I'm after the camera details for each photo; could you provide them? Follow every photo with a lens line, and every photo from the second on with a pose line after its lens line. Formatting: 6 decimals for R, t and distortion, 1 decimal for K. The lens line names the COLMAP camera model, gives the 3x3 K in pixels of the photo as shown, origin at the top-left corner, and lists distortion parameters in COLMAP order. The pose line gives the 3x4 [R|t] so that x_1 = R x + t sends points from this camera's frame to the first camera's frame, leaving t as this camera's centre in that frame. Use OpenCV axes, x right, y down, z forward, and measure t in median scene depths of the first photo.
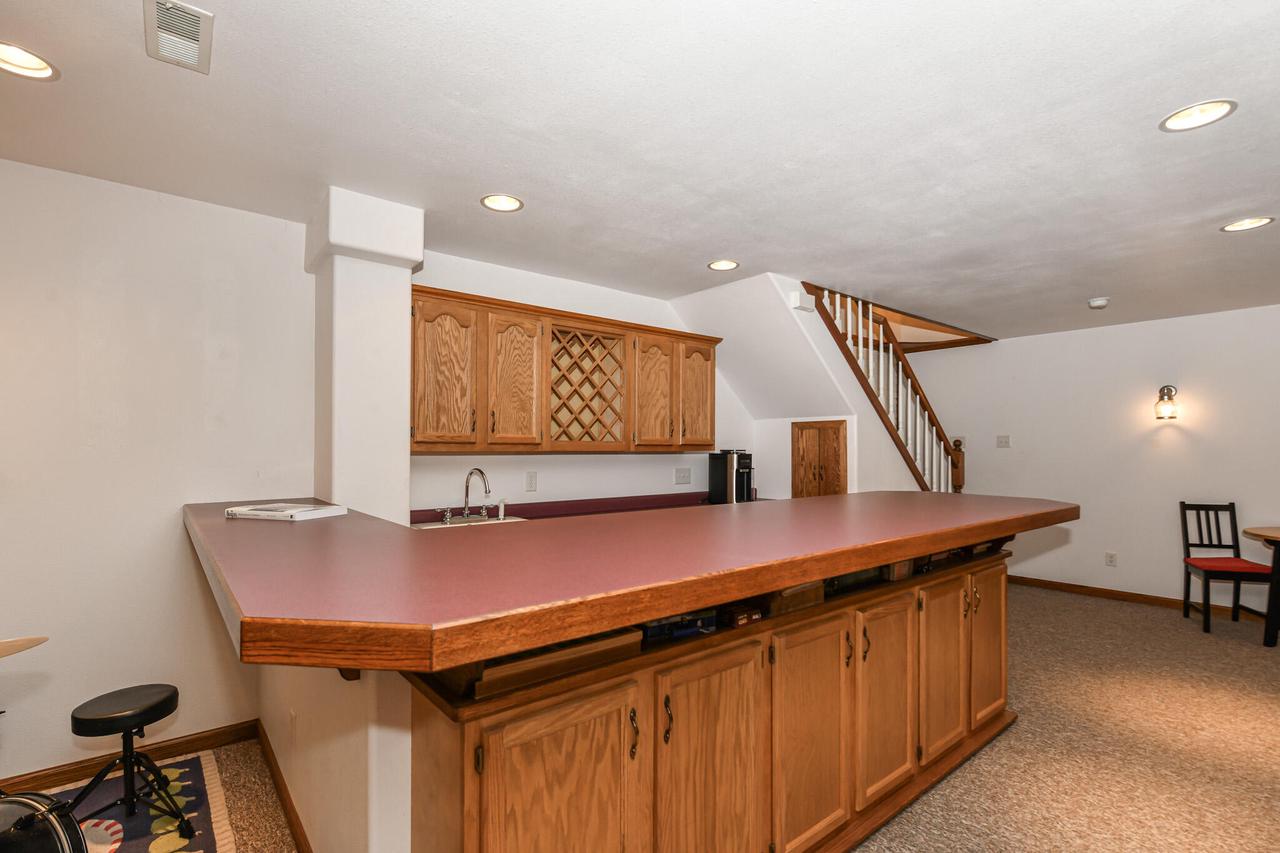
lens RADIAL K [[584.1, 0, 635.5], [0, 584.1, 421.6], [0, 0, 1]] dist [-0.002353, -0.000100]
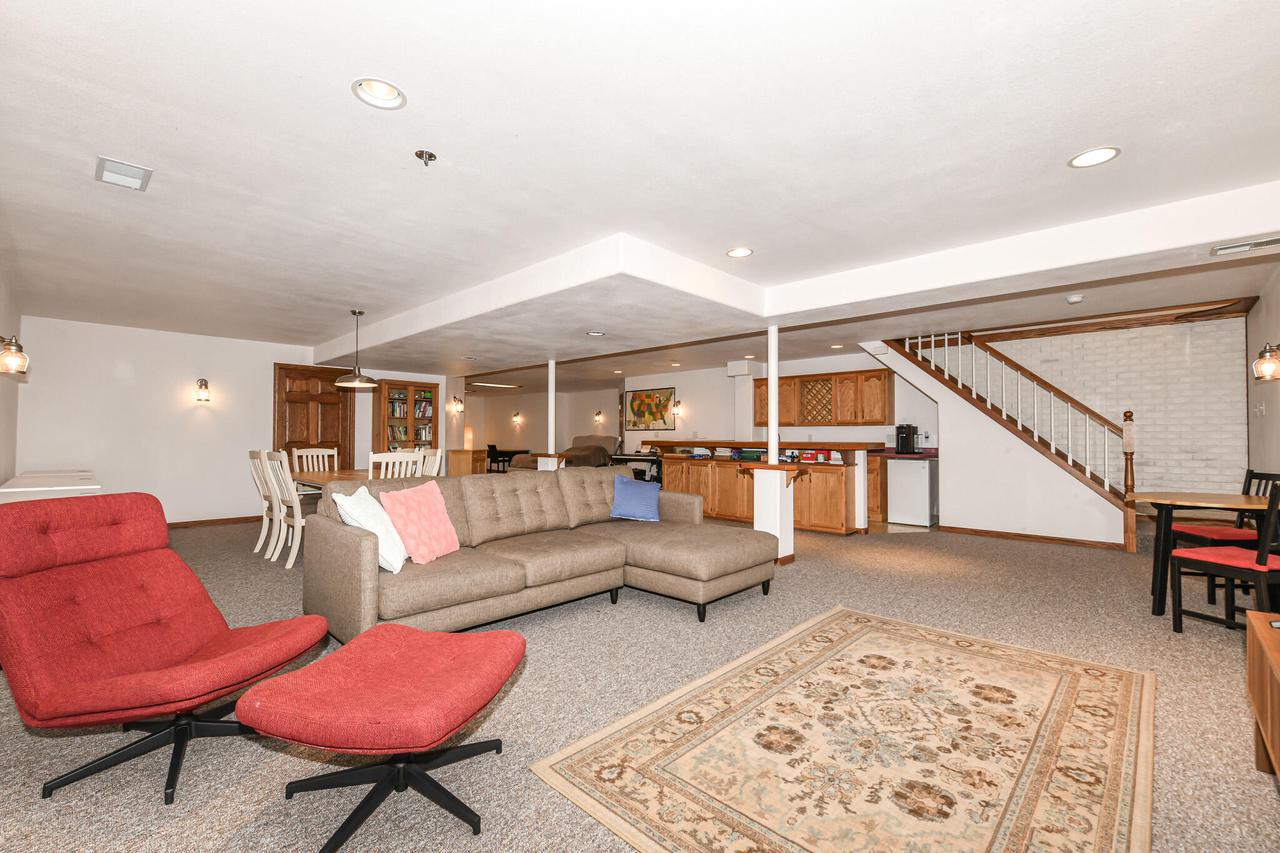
lens RADIAL K [[552.5, 0, 640.0], [0, 552.5, 426.5], [0, 0, 1]] dist [-0.000783, -0.000047]
pose [[0.126816, -0.021412, -0.991695, 2.099576], [0.043741, 0.998915, -0.015974, 0.054223], [0.990961, -0.041352, 0.127615, -0.096801]]
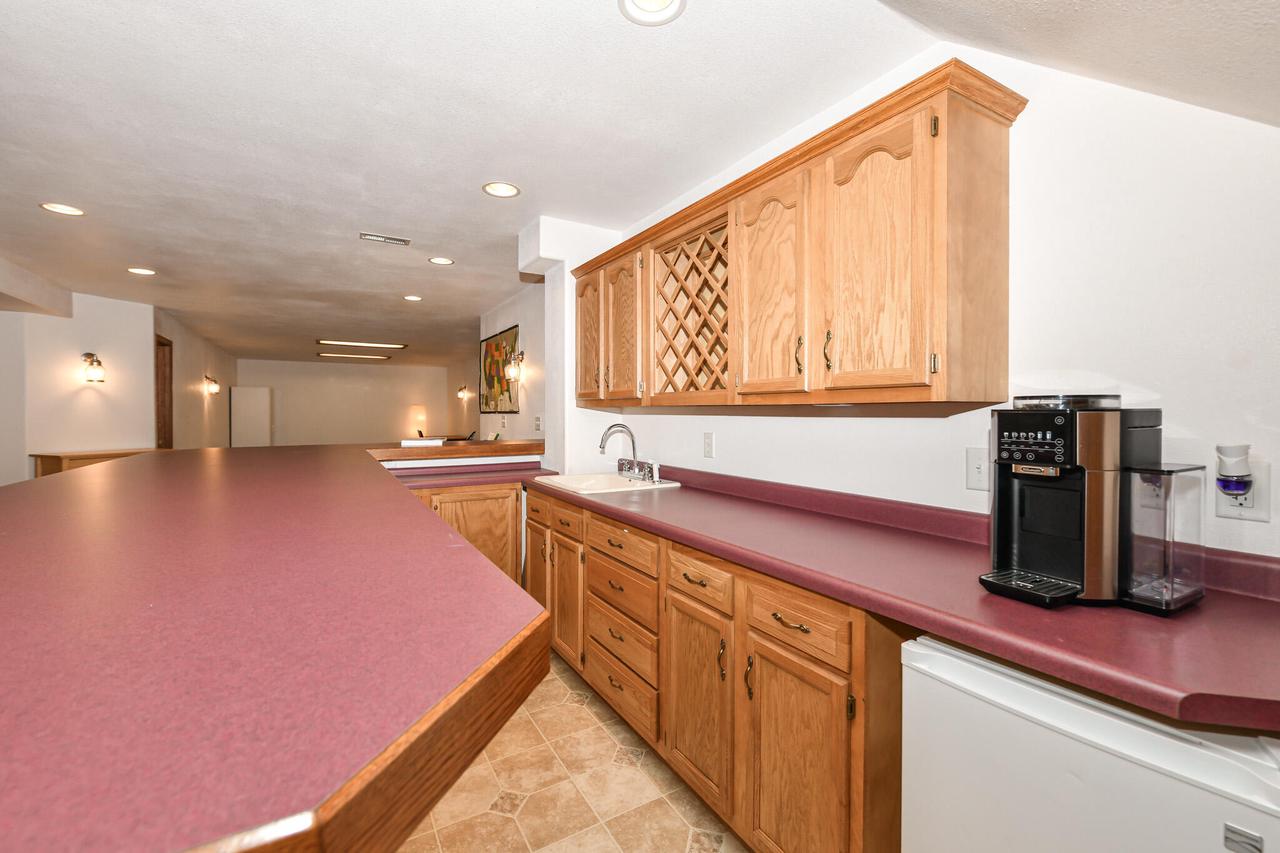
lens RADIAL K [[551.2, 0, 640.0], [0, 551.2, 426.5], [0, 0, 1]] dist [-0.000139, -0.000002]
pose [[-0.139408, 0.027432, -0.989855, 0.537635], [0.055348, 0.998269, 0.019870, 0.054188], [0.988687, -0.052016, -0.140685, 0.946650]]
